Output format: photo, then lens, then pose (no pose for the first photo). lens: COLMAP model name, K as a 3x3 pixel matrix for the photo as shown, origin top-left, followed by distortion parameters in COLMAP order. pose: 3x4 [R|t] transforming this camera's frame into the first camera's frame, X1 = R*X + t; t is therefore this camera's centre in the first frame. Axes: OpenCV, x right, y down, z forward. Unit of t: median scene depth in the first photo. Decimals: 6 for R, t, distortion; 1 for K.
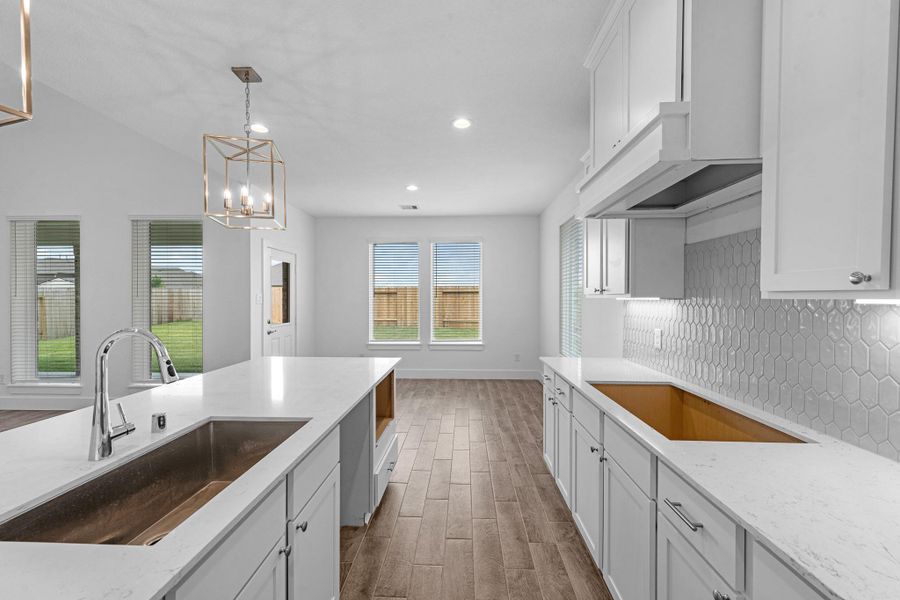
lens RADIAL K [[360.8, 0, 444.8], [0, 360.8, 302.8], [0, 0, 1]] dist [0.008857, -0.000234]
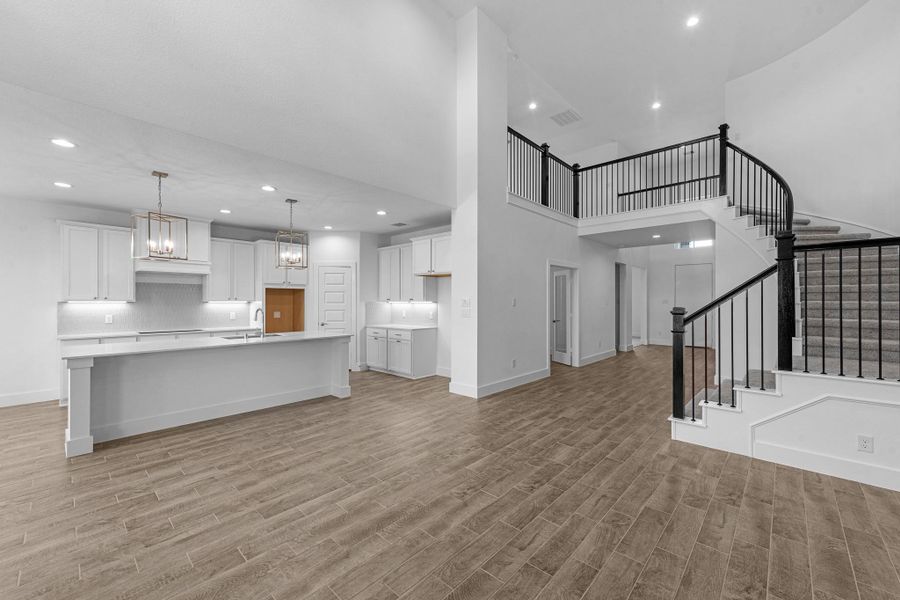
lens RADIAL K [[360.8, 0, 449.0], [0, 360.8, 300.0], [0, 0, 1]] dist [0.008857, -0.000234]
pose [[-0.766885, 0.001482, 0.641782, -1.771940], [0.008258, 0.999937, 0.007558, -0.014404], [-0.641731, 0.011096, -0.766850, 0.940057]]
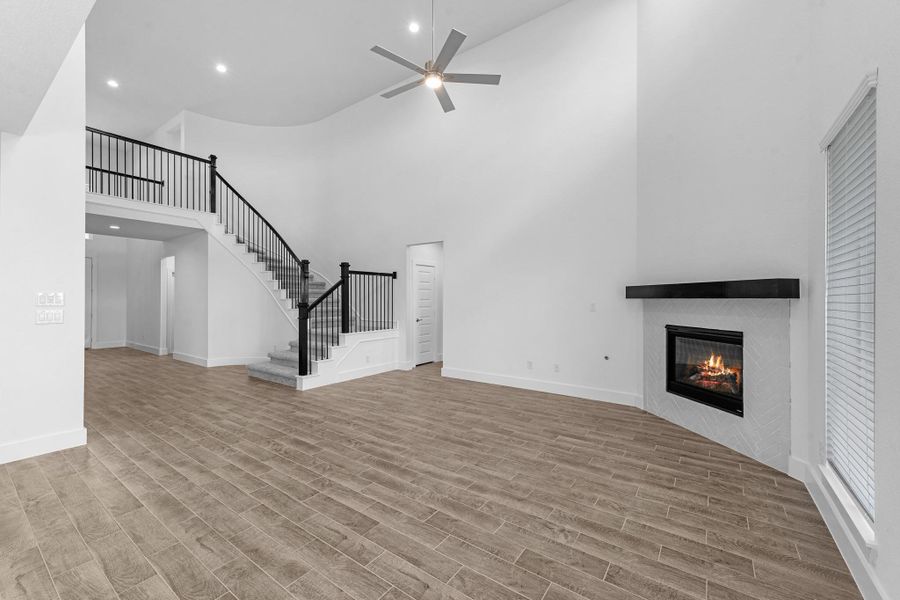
lens RADIAL K [[360.8, 0, 445.4], [0, 360.8, 297.9], [0, 0, 1]] dist [0.008857, -0.000234]
pose [[-0.547717, -0.002892, -0.836658, -0.613828], [-0.012807, 0.999906, 0.004928, -0.015332], [0.836565, 0.013414, -0.547703, 1.094521]]
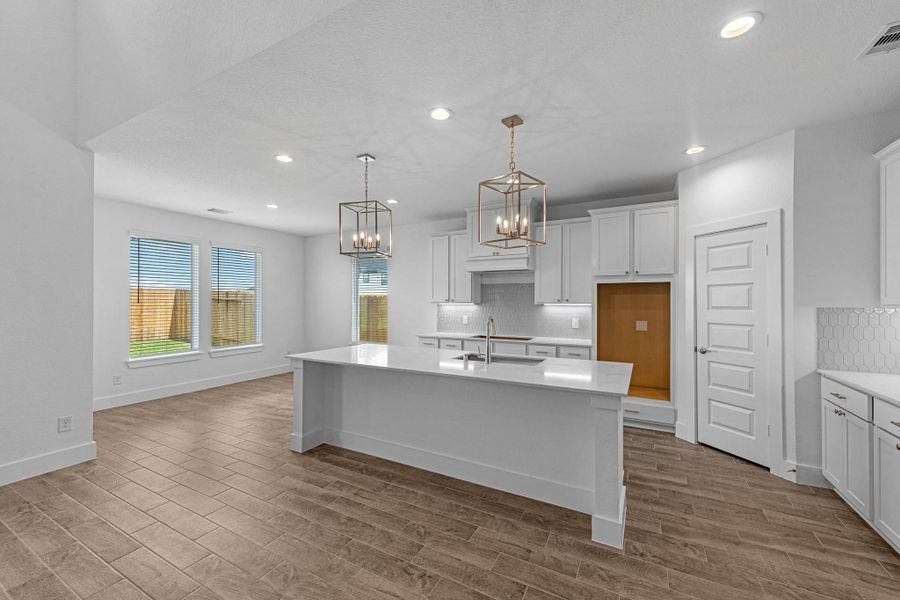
lens RADIAL K [[360.8, 0, 444.2], [0, 360.8, 299.1], [0, 0, 1]] dist [0.008857, -0.000234]
pose [[0.437190, 0.005986, 0.899349, -1.139299], [0.011671, 0.999856, -0.012328, -0.009585], [-0.899293, 0.015886, 0.437057, 0.035983]]
